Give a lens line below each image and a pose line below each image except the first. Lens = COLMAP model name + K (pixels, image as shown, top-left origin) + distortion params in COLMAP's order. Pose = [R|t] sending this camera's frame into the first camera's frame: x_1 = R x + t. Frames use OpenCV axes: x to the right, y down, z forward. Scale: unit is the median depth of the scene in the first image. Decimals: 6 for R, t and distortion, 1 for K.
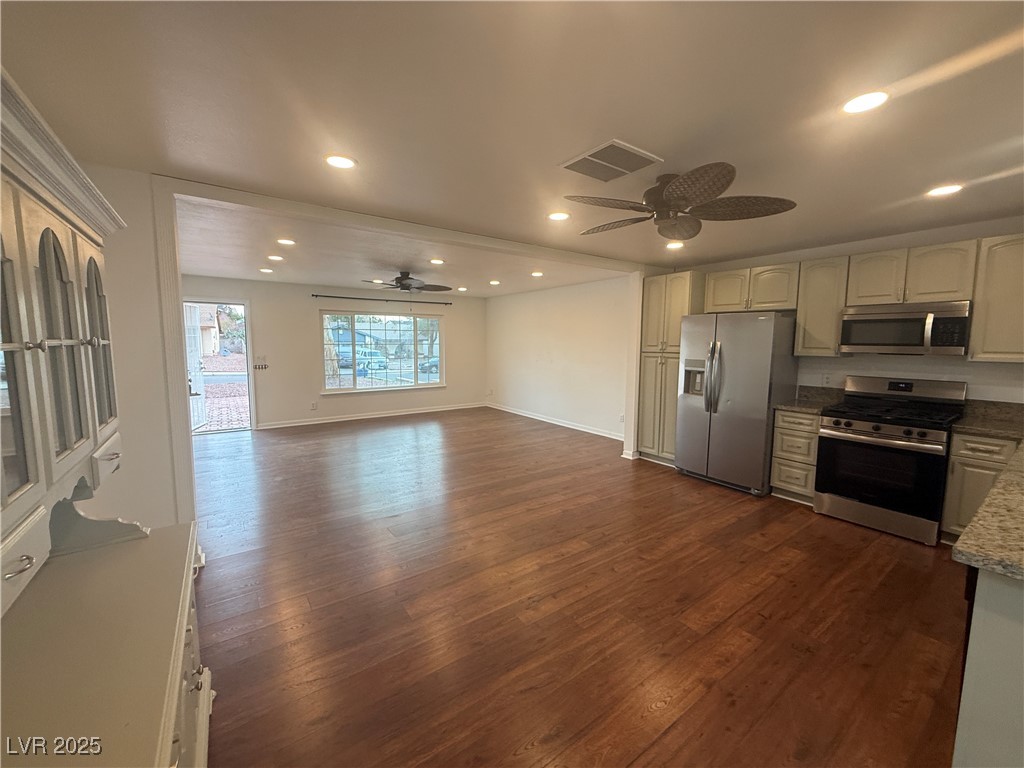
lens RADIAL K [[408.6, 0, 510.8], [0, 408.6, 380.1], [0, 0, 1]] dist [0.000570, 0.000486]
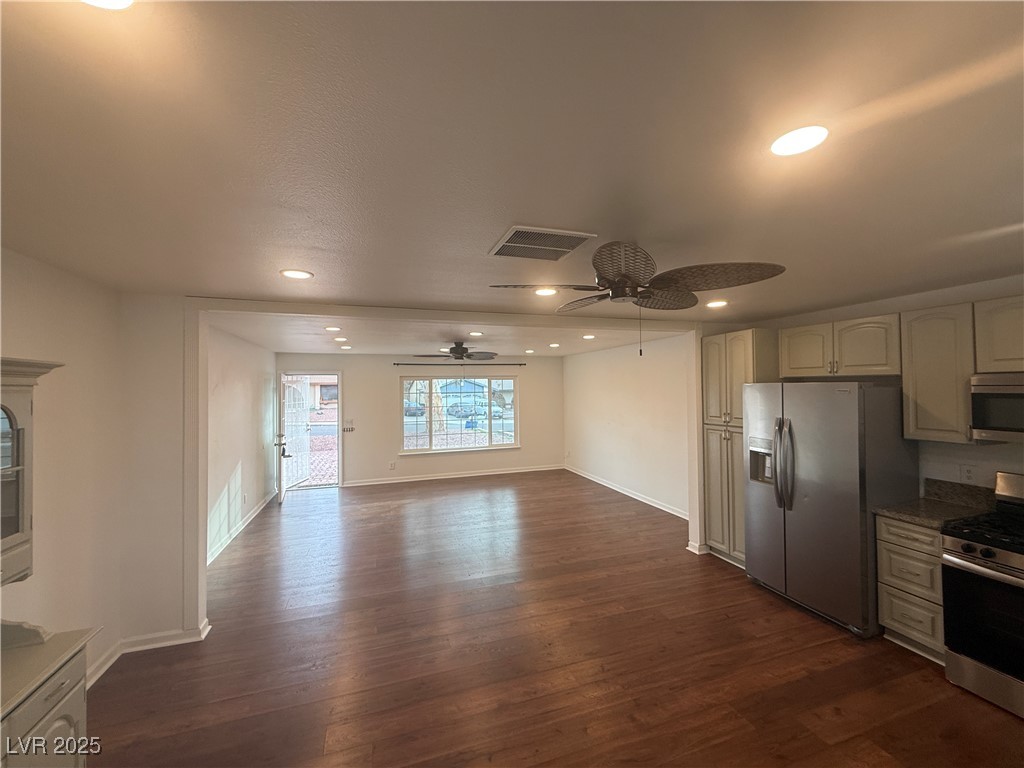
lens RADIAL K [[407.9, 0, 511.0], [0, 407.9, 380.8], [0, 0, 1]] dist [0.000621, -0.000008]
pose [[0.956105, -0.024728, -0.291979, 0.224126], [-0.008183, 0.993791, -0.110963, -0.071174], [0.292910, 0.108481, 0.949966, 0.088094]]
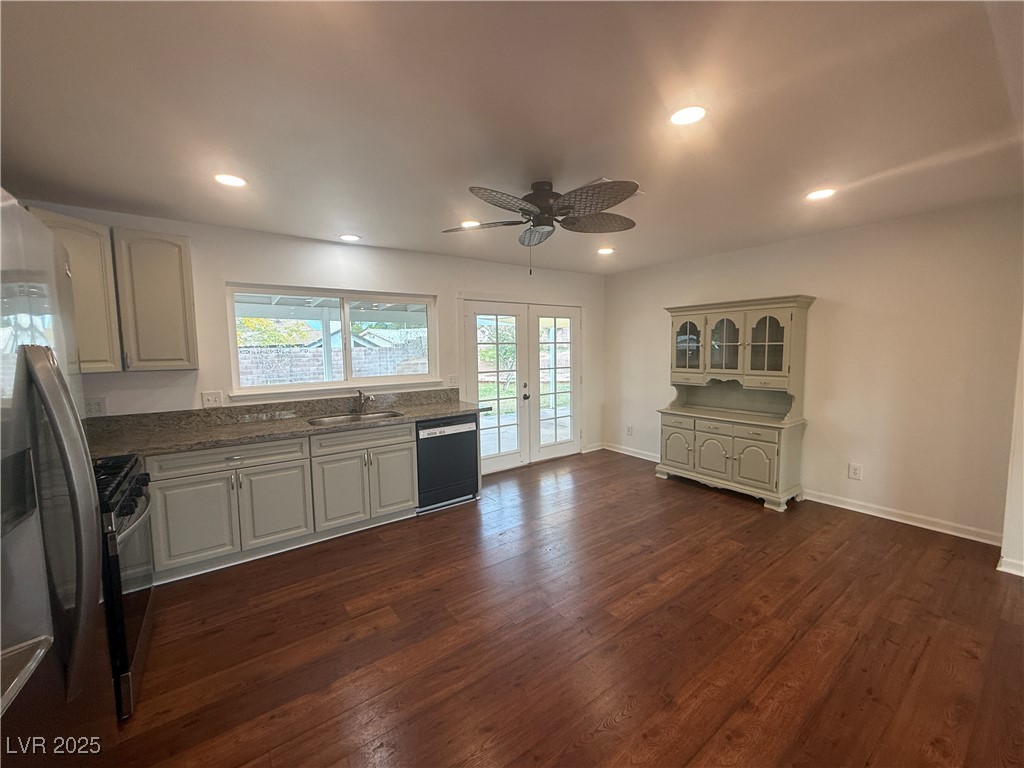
lens RADIAL K [[408.6, 0, 510.8], [0, 408.6, 380.1], [0, 0, 1]] dist [0.000570, 0.000486]
pose [[-0.999894, 0.007194, -0.012655, 0.267011], [0.004867, 0.984538, 0.175102, -0.107150], [0.013719, 0.175022, -0.984469, 1.170231]]
